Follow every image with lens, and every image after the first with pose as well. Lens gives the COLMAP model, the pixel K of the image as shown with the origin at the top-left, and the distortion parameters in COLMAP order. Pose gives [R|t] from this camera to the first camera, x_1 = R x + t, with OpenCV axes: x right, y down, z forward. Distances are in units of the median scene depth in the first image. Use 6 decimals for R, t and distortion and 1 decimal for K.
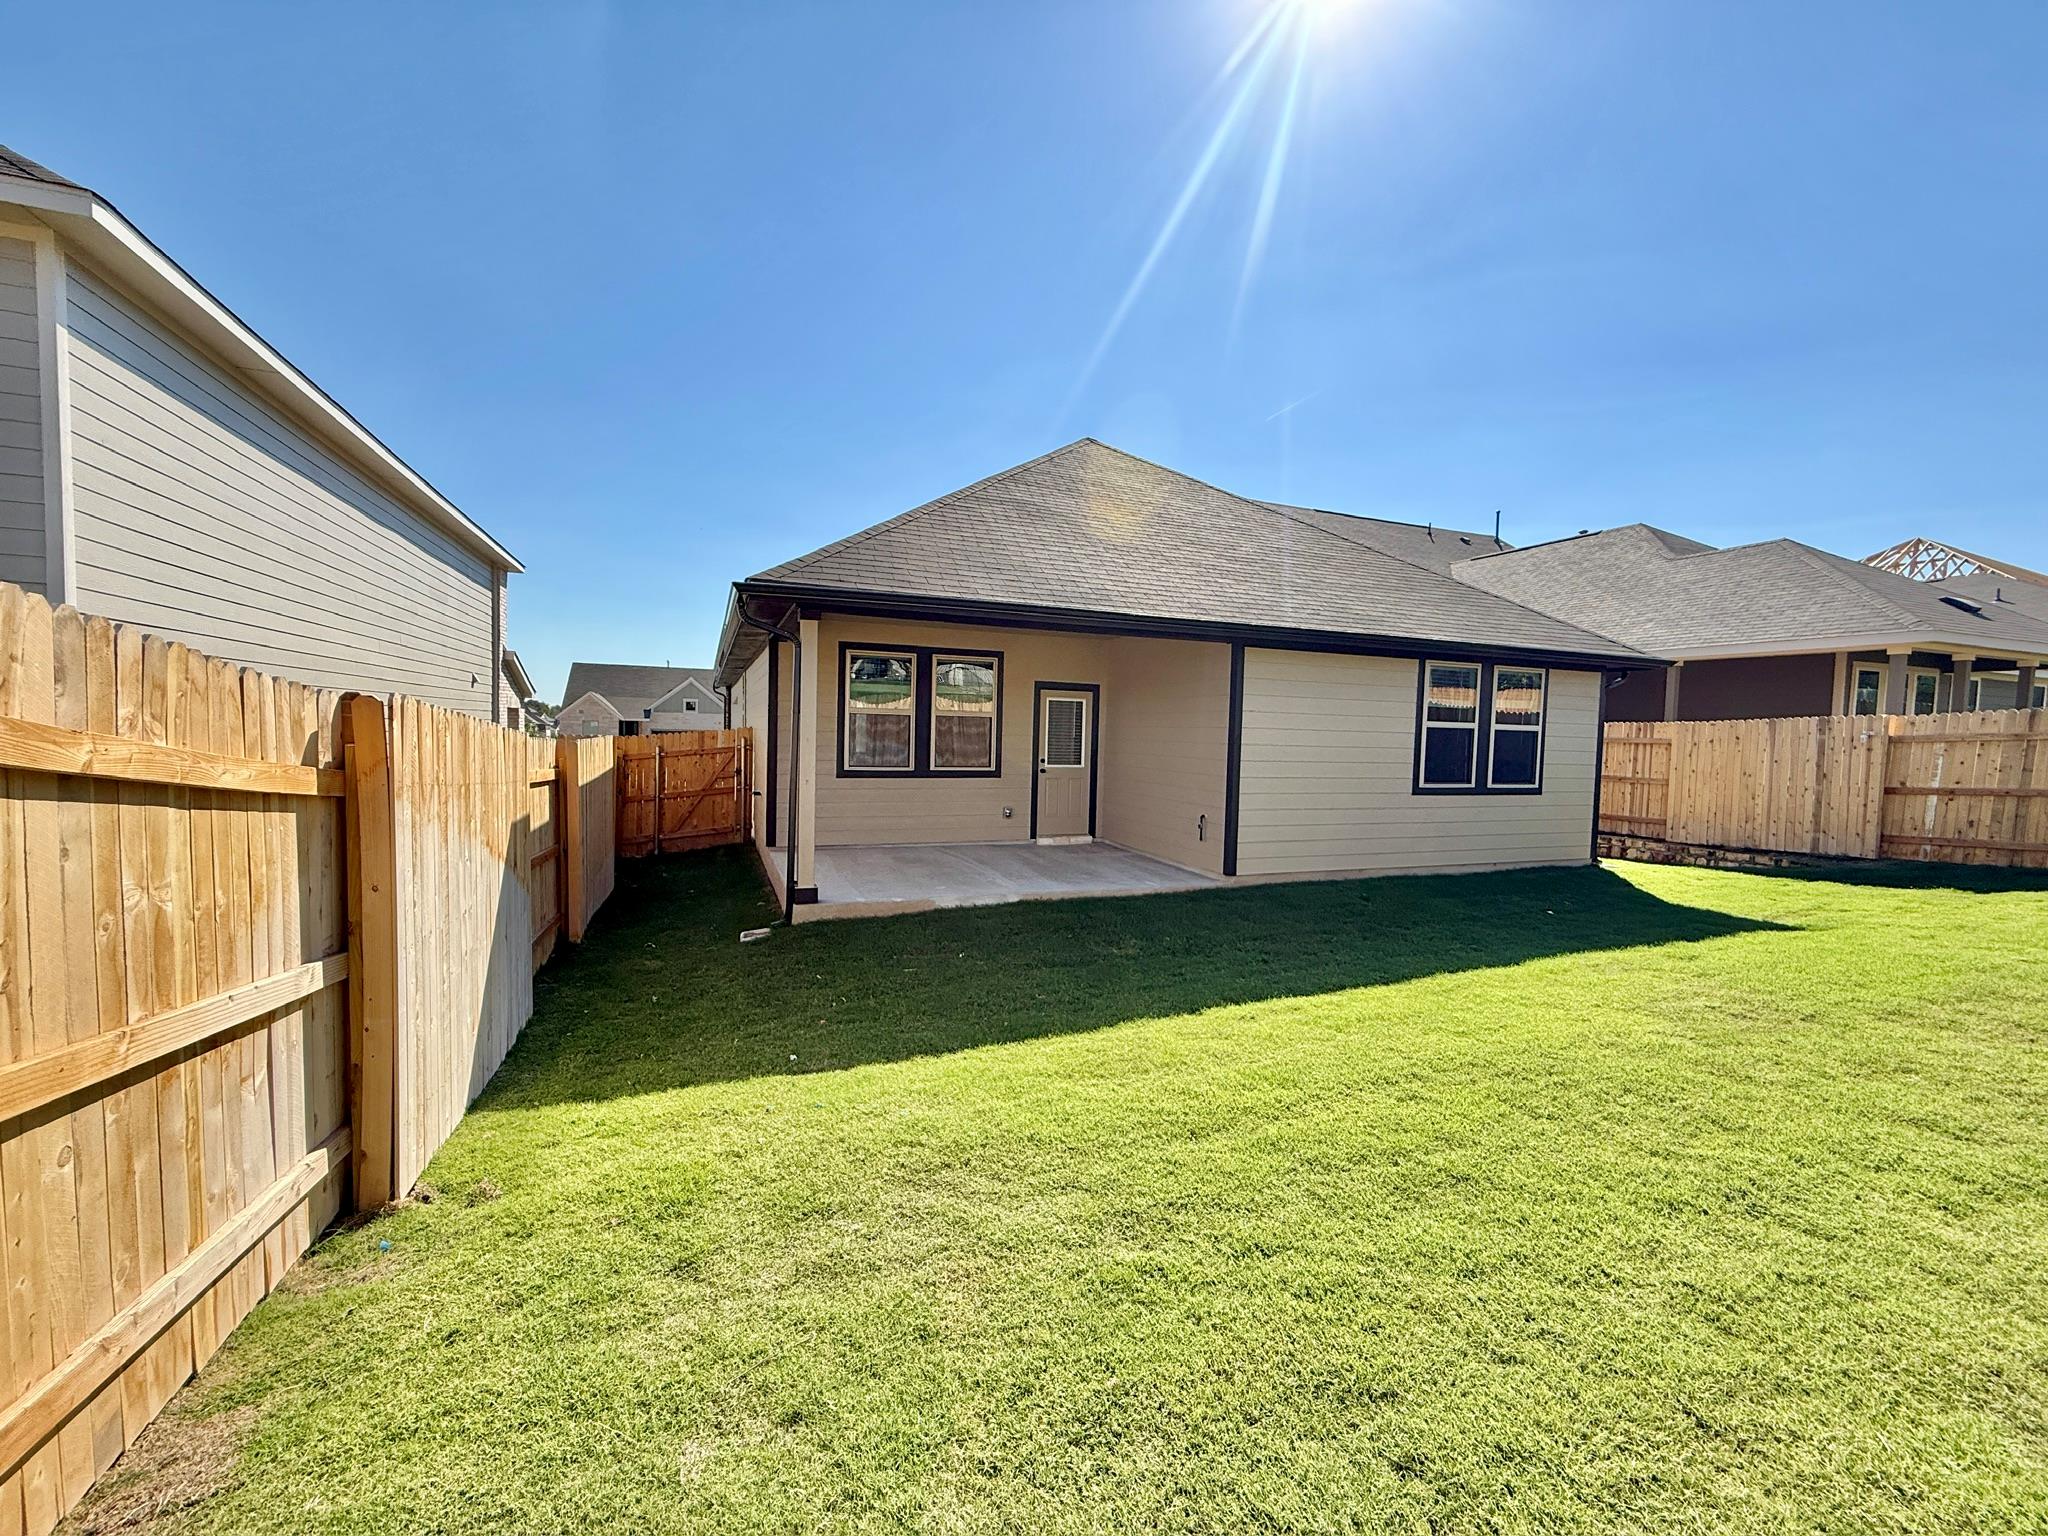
lens RADIAL K [[818.6, 0, 1018.3], [0, 818.6, 769.6], [0, 0, 1]] dist [0.000814, 0.000186]
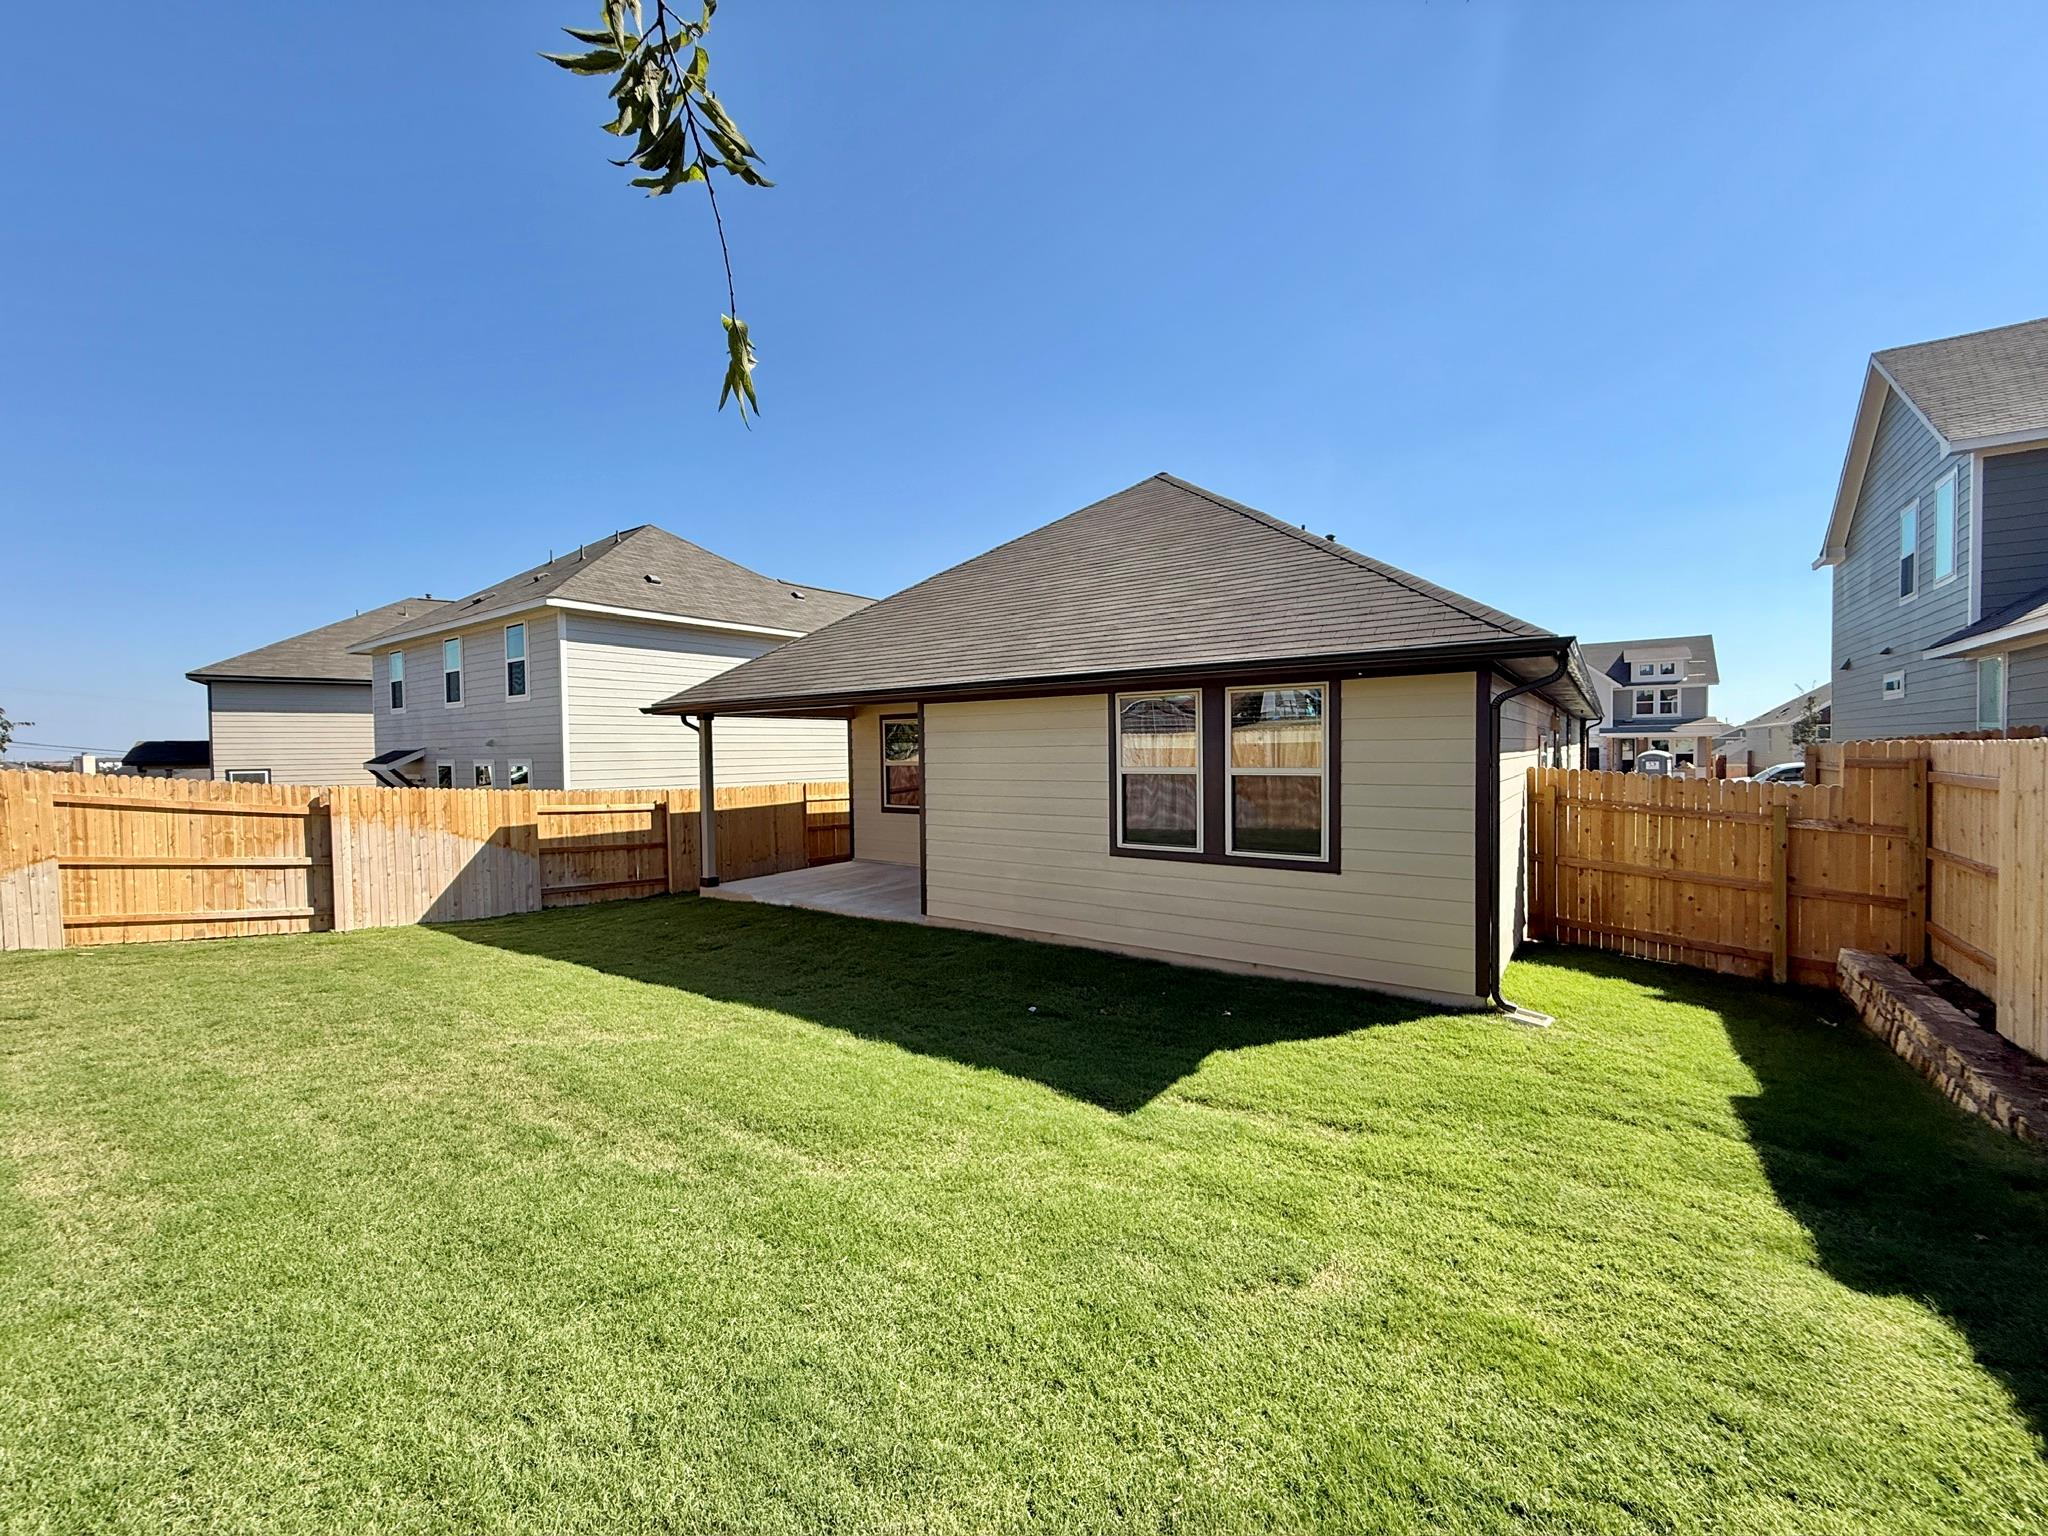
lens RADIAL K [[818.6, 0, 1018.3], [0, 818.6, 769.6], [0, 0, 1]] dist [0.000814, 0.000186]
pose [[0.538750, -0.011051, -0.842393, 1.090768], [-0.012364, 0.999703, -0.021022, -0.036439], [0.842375, 0.021741, 0.538453, 0.451631]]
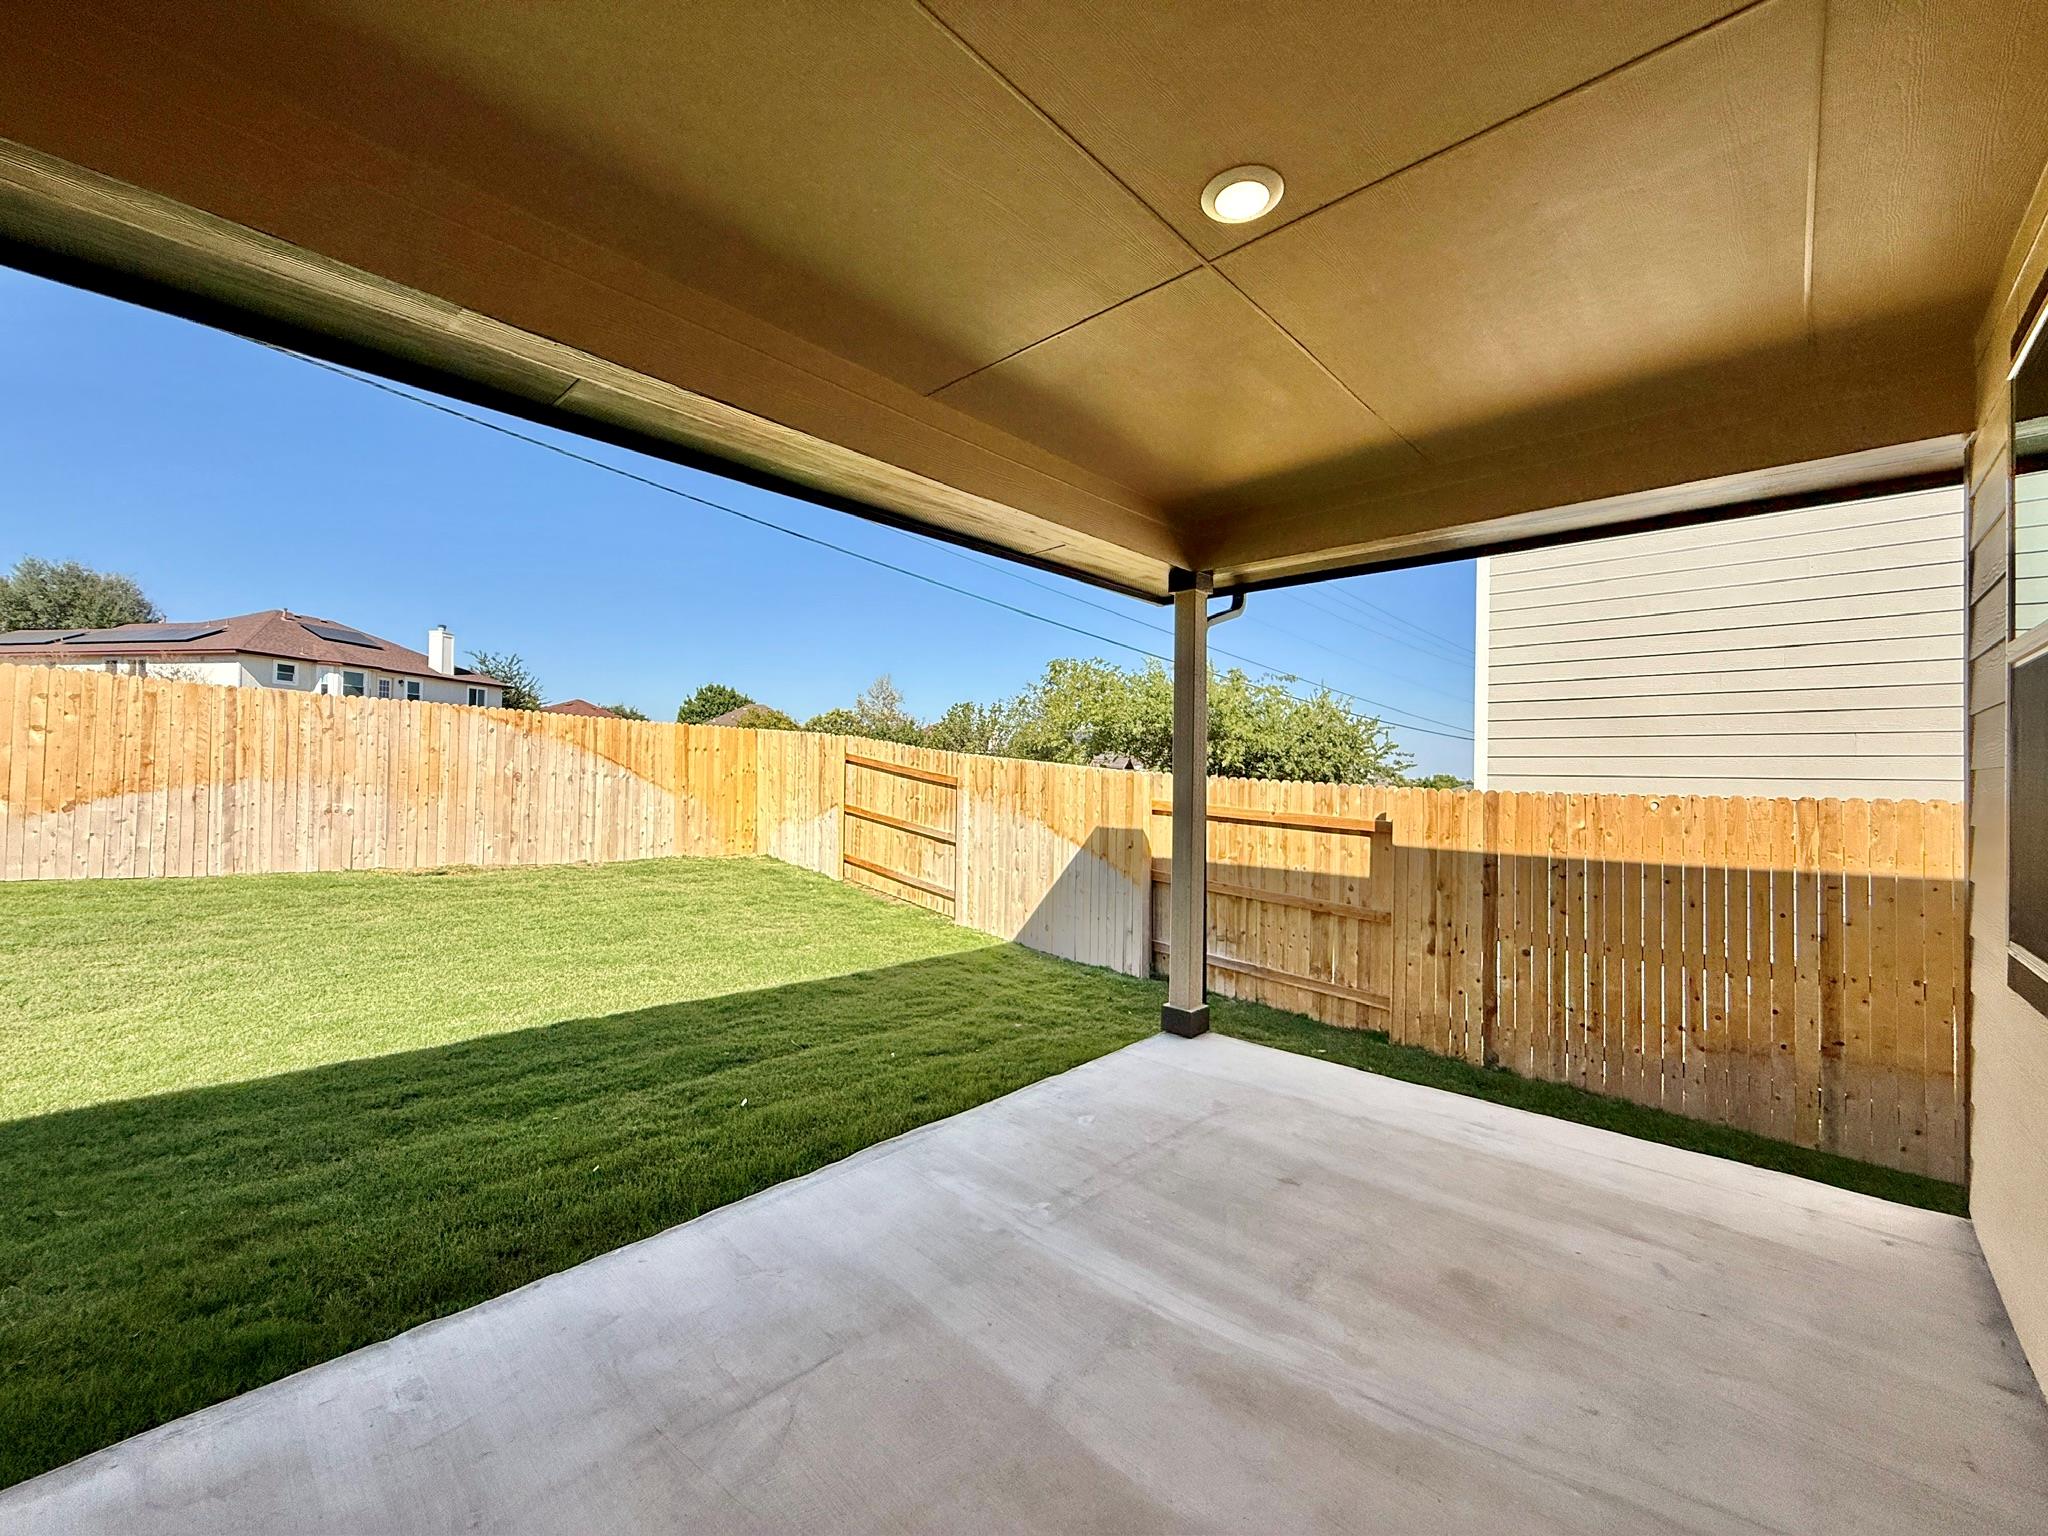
lens RADIAL K [[818.6, 0, 1018.3], [0, 818.6, 769.6], [0, 0, 1]] dist [0.000814, 0.000186]
pose [[-0.898595, -0.033181, -0.437522, 0.105463], [-0.052959, 0.998049, 0.033077, -0.042126], [0.435571, 0.052894, -0.898599, 1.089365]]
